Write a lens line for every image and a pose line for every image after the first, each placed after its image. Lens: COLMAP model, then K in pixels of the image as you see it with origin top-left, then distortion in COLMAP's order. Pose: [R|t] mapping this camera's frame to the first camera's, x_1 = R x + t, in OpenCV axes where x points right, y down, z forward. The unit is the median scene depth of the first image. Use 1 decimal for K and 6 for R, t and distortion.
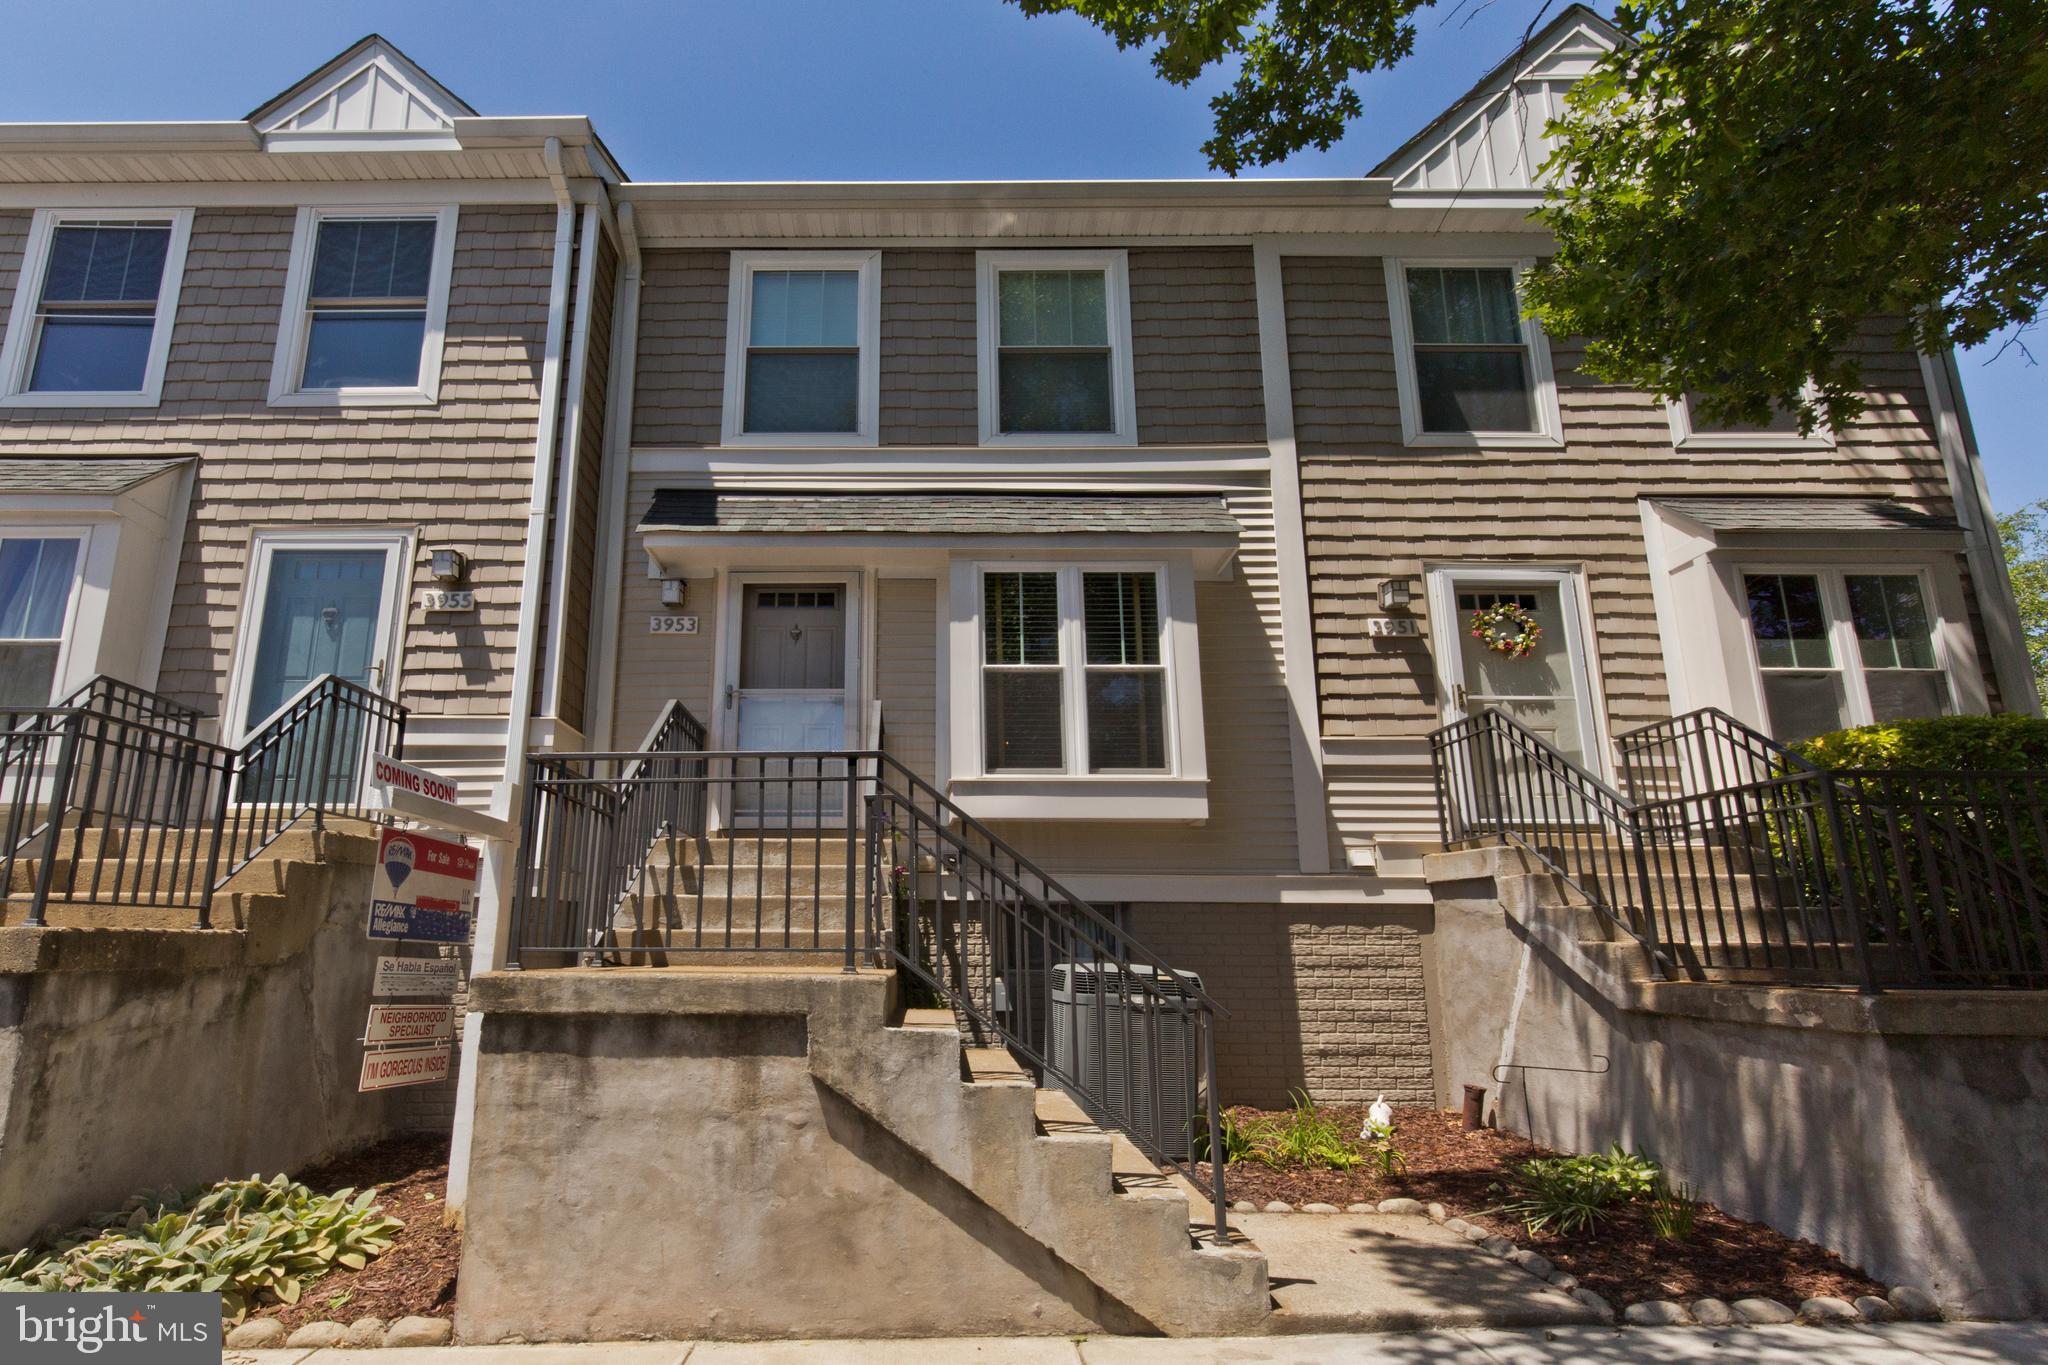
lens RADIAL K [[1013.3, 0, 1026.1], [0, 1013.3, 675.6], [0, 0, 1]] dist [-0.007940, -0.000332]
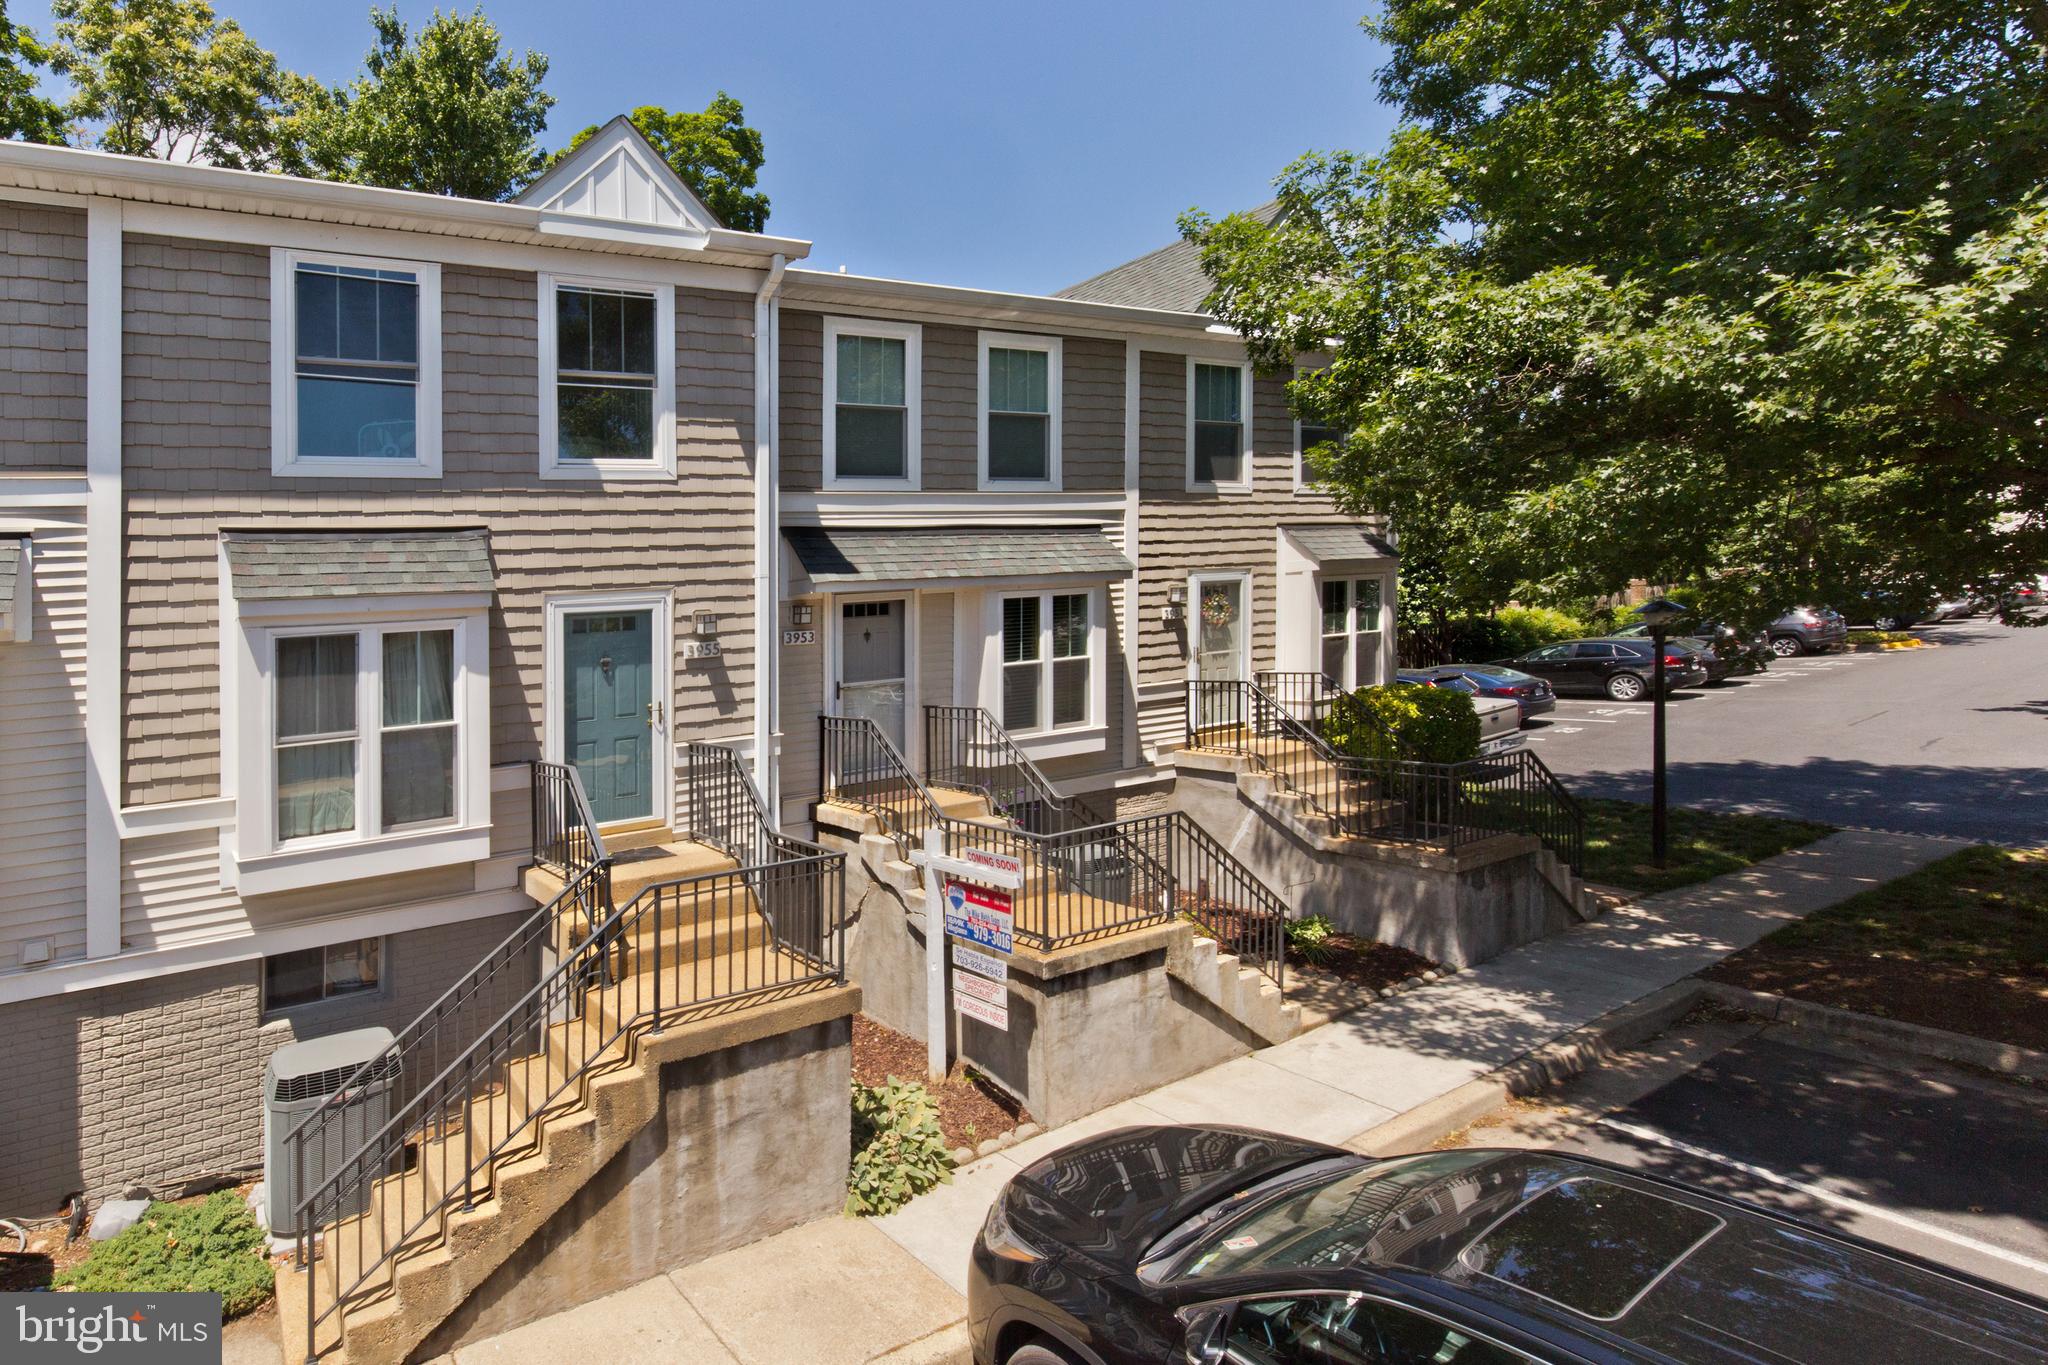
lens RADIAL K [[928.4, 0, 1022.8], [0, 928.4, 675.1], [0, 0, 1]] dist [-0.005125, 0.000128]
pose [[0.851789, -0.021067, 0.523461, -0.789015], [-0.111174, 0.969165, 0.219909, -0.321261], [-0.511953, -0.245511, 0.823182, -0.150166]]
